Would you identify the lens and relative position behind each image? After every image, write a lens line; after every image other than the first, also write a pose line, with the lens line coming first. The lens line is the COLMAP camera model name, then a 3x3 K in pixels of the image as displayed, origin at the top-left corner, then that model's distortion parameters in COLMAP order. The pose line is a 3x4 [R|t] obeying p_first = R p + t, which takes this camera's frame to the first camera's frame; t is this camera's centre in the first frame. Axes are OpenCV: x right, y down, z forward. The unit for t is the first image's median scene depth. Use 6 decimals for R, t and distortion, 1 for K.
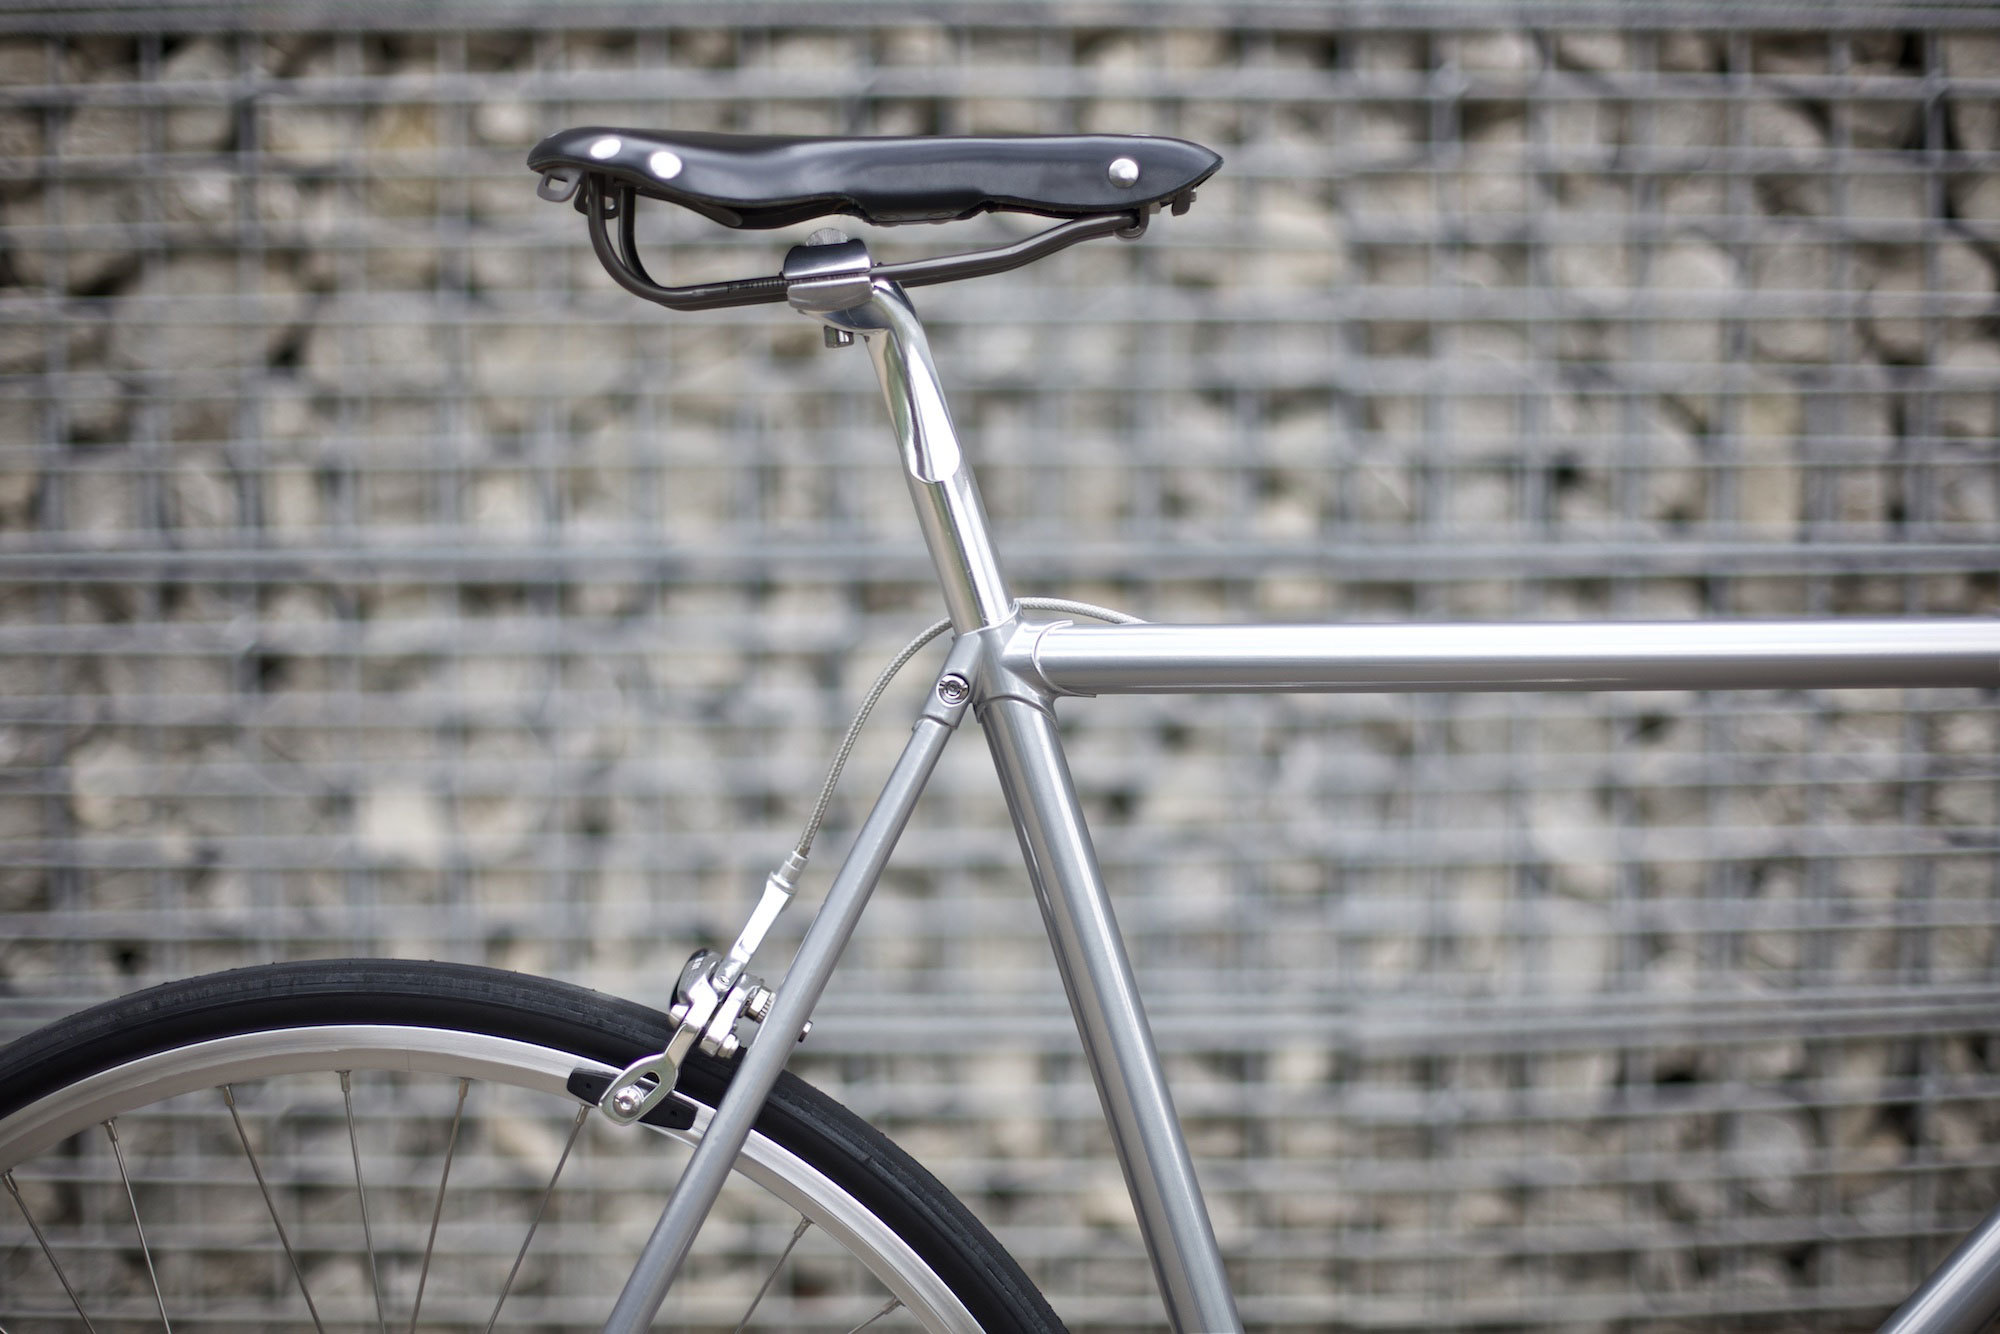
lens RADIAL K [[2945.6, 0, 1103.0], [0, 2945.6, 635.9], [0, 0, 1]] dist [-0.145125, 0.095285]
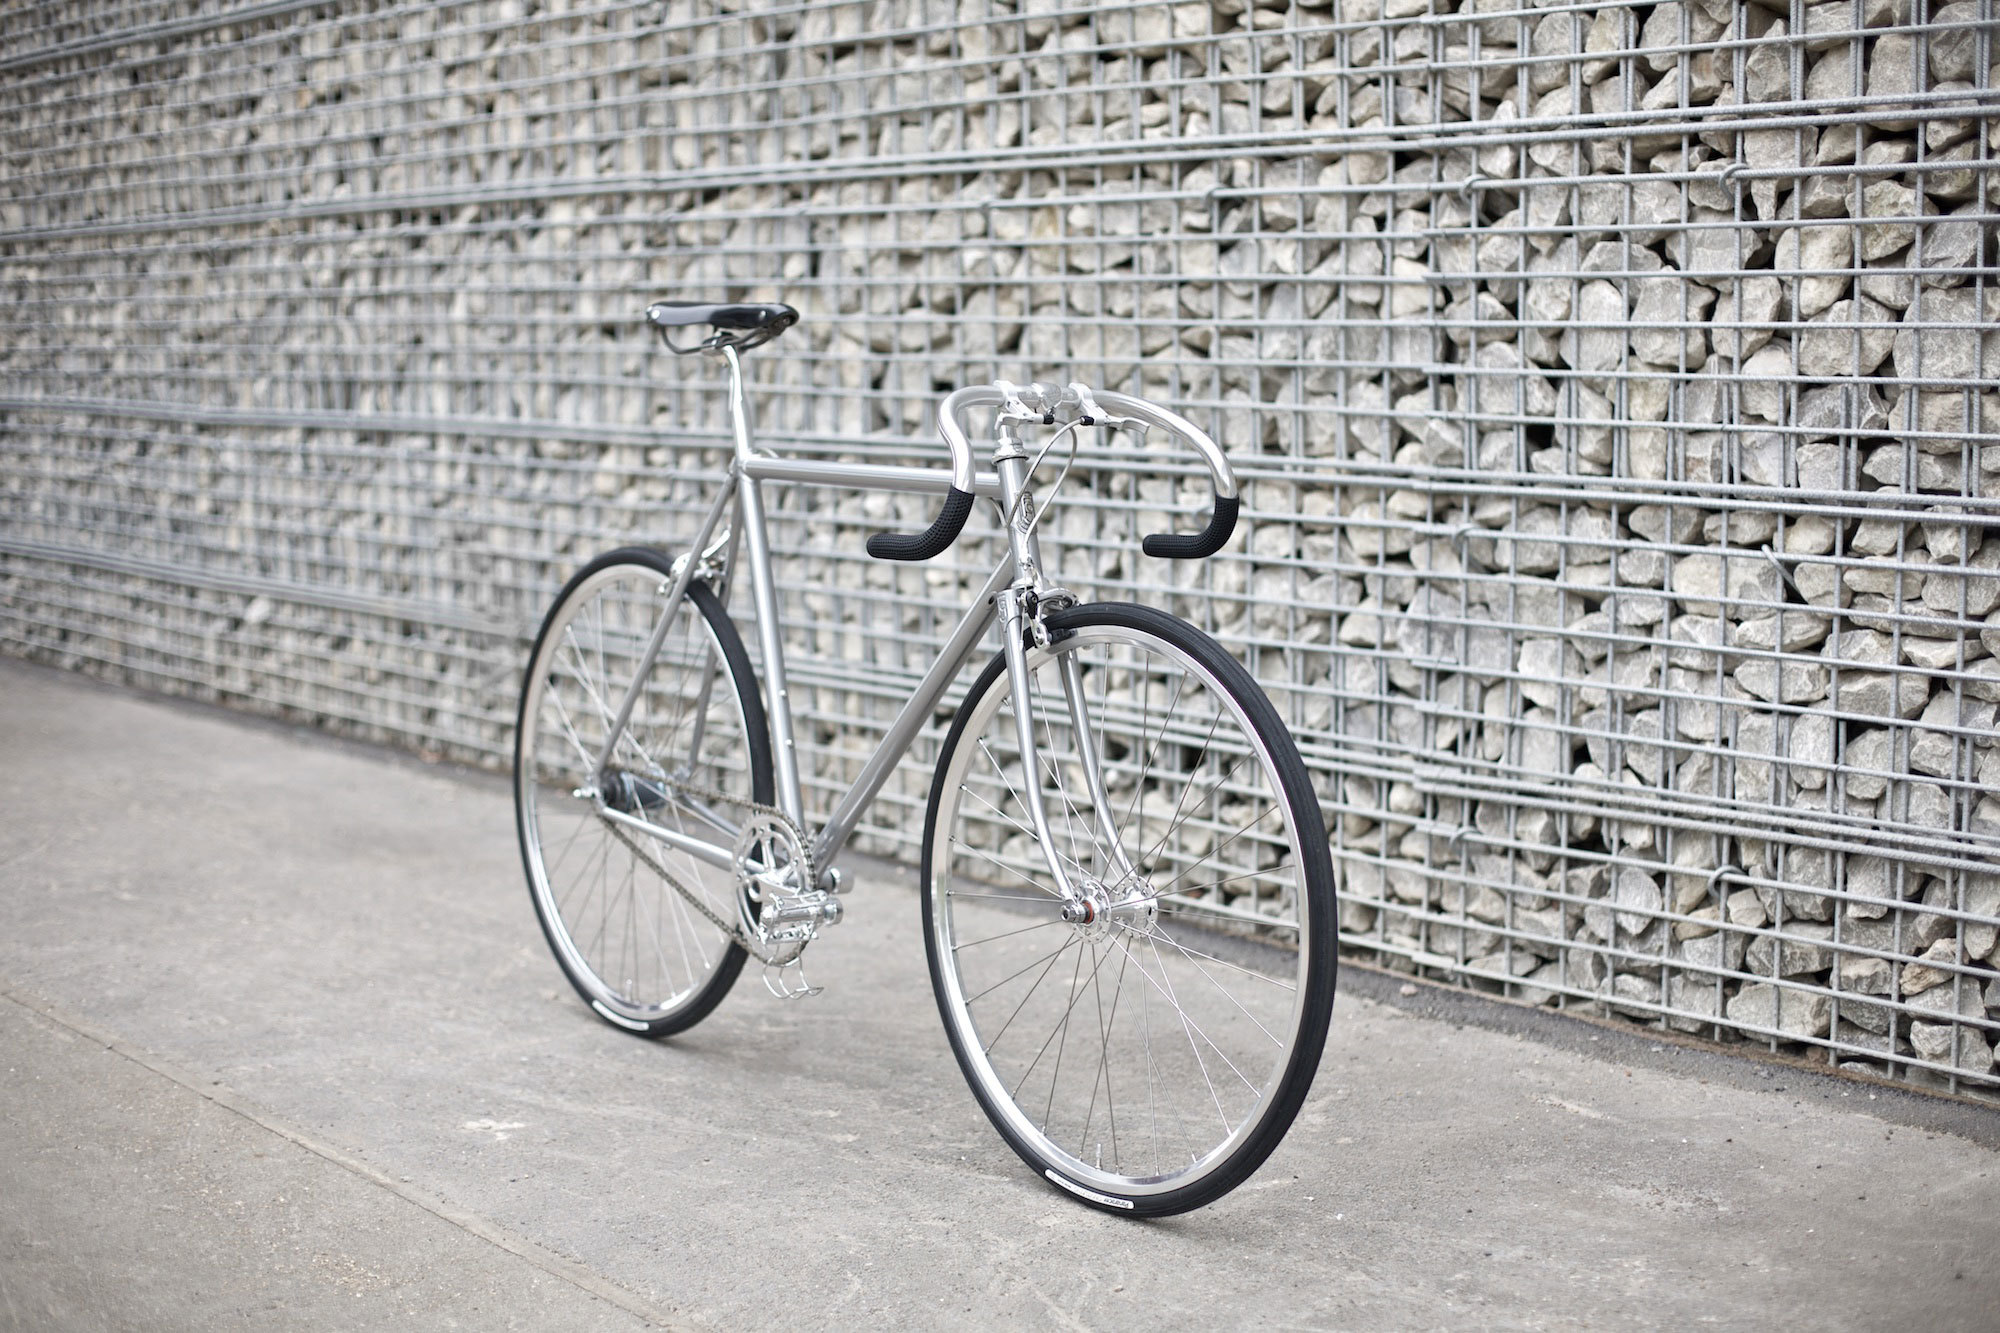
lens RADIAL K [[2945.6, 0, 1103.0], [0, 2945.6, 635.4], [0, 0, 1]] dist [-0.145125, 0.095285]
pose [[0.635467, 0.089552, -0.766918, 1.205996], [-0.065267, 0.995927, 0.062212, -0.030933], [0.769365, 0.010520, 0.638723, -0.156070]]
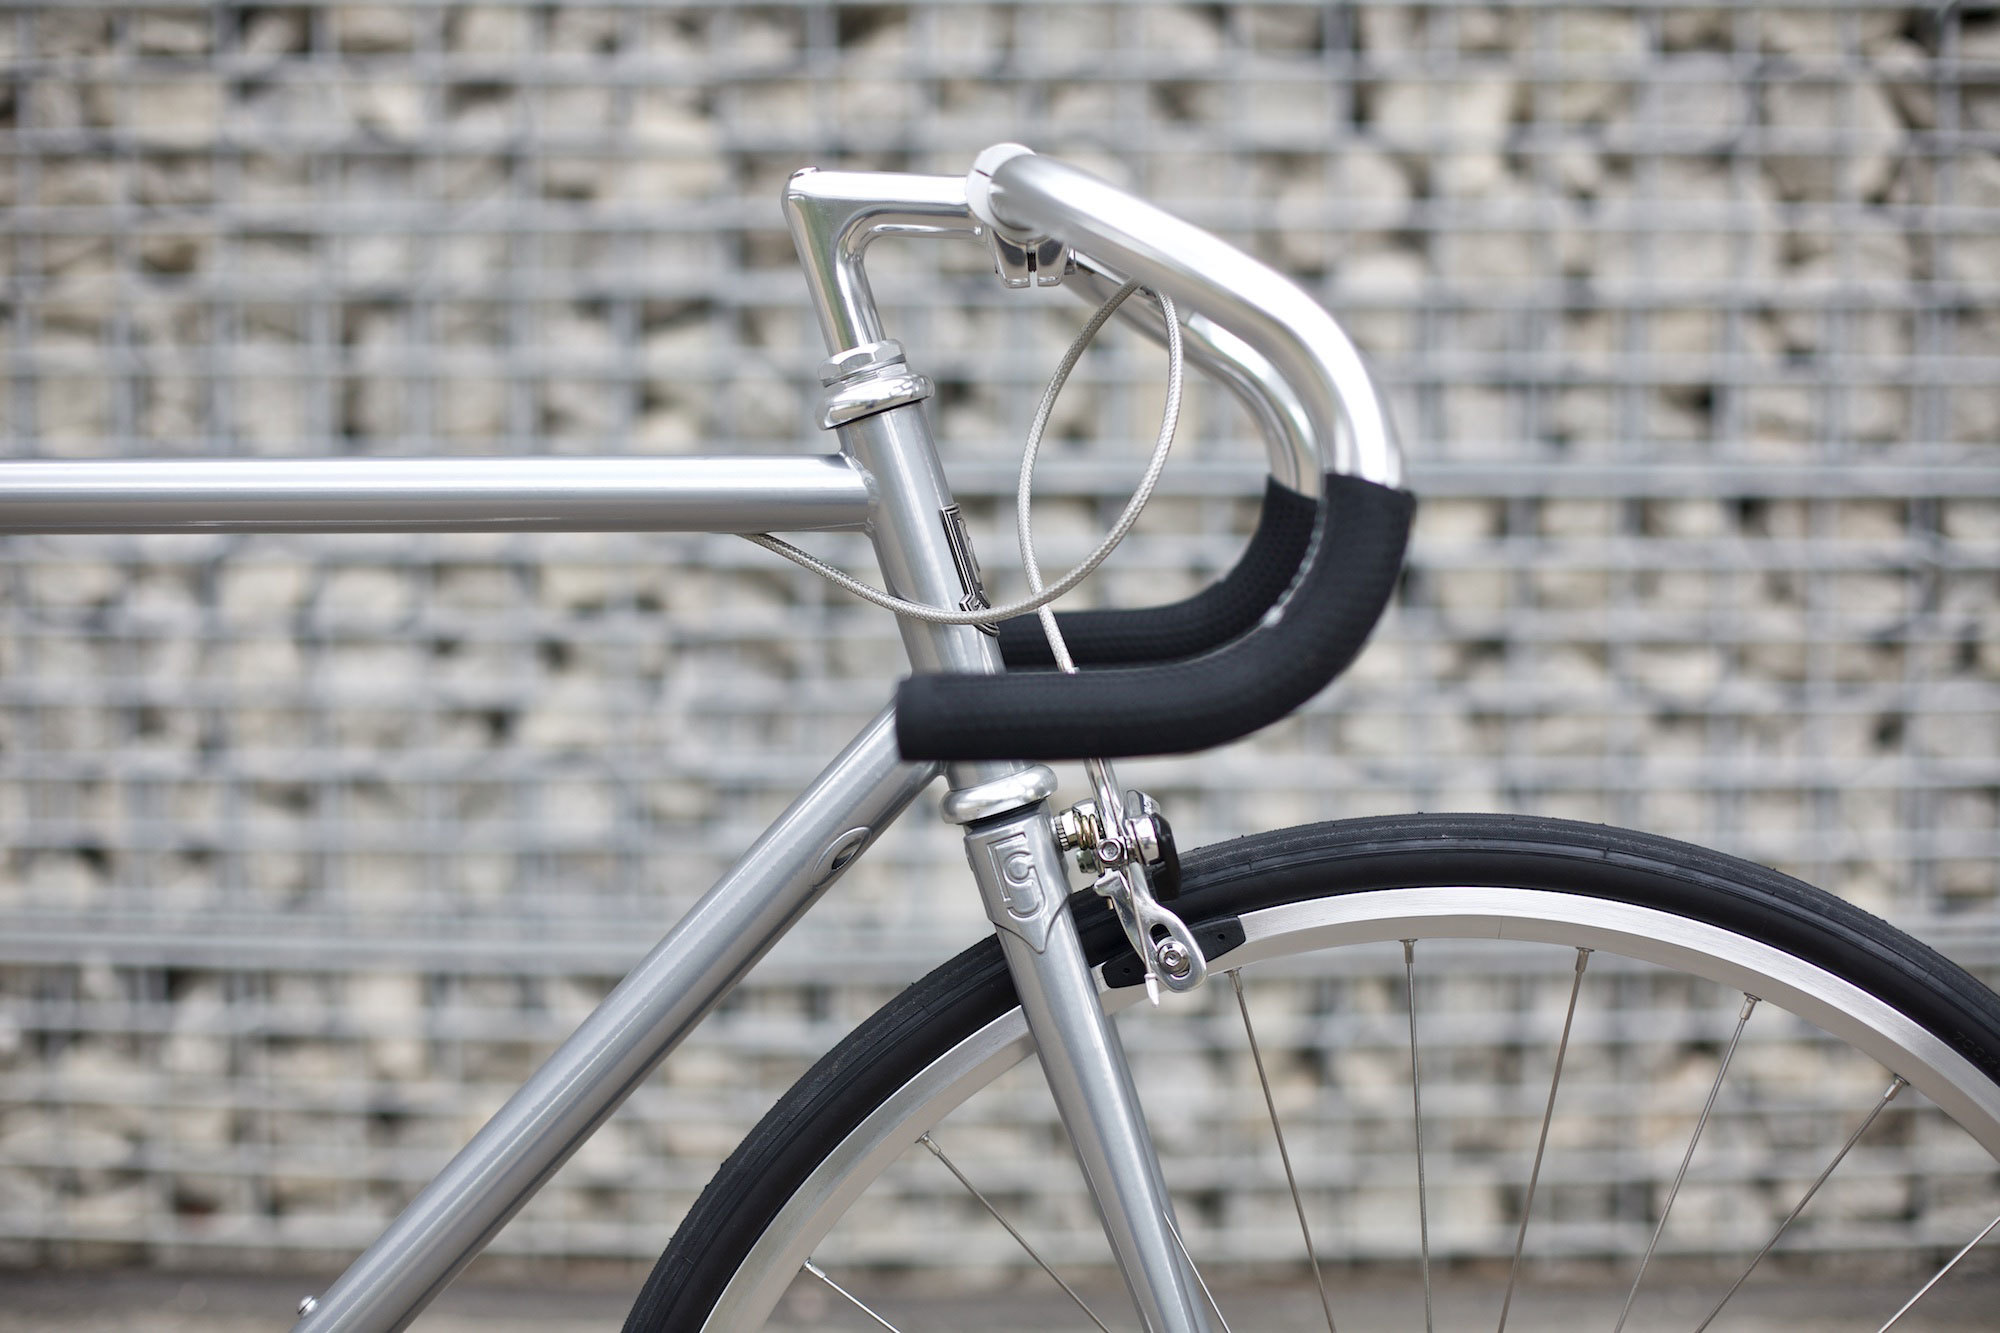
lens RADIAL K [[2945.6, 0, 1103.0], [0, 2945.6, 635.4], [0, 0, 1]] dist [-0.145125, 0.095285]
pose [[0.999679, 0.009356, -0.023553, 0.232752], [-0.009209, 0.999938, 0.006327, 0.020099], [0.023611, -0.006108, 0.999703, 0.025438]]
